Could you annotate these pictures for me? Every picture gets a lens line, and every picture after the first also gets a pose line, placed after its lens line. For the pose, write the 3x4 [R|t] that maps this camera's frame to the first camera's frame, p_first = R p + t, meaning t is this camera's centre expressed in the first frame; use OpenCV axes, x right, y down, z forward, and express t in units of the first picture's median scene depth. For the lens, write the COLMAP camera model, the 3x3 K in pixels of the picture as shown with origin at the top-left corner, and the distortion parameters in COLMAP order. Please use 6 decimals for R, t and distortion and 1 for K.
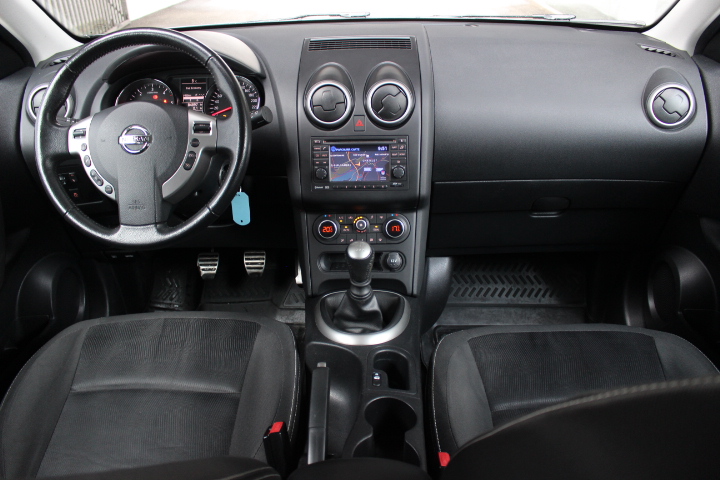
lens RADIAL K [[741.9, 0, 360.0], [0, 741.9, 240.0], [0, 0, 1]] dist [-0.156013, 0.001788]
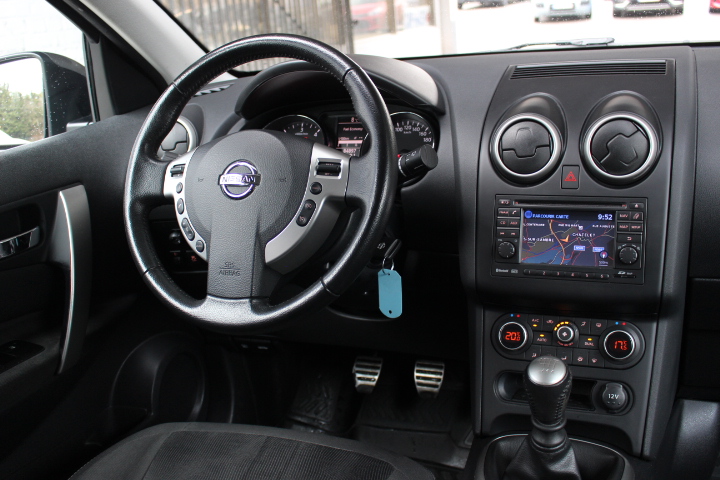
lens RADIAL K [[751.5, 0, 360.0], [0, 751.5, 240.0], [0, 0, 1]] dist [-0.102316, 0.016955]
pose [[0.918532, 0.051556, -0.391970, 0.088842], [-0.115958, 0.982988, -0.142439, 0.012295], [0.377958, 0.176287, 0.908884, 0.337535]]
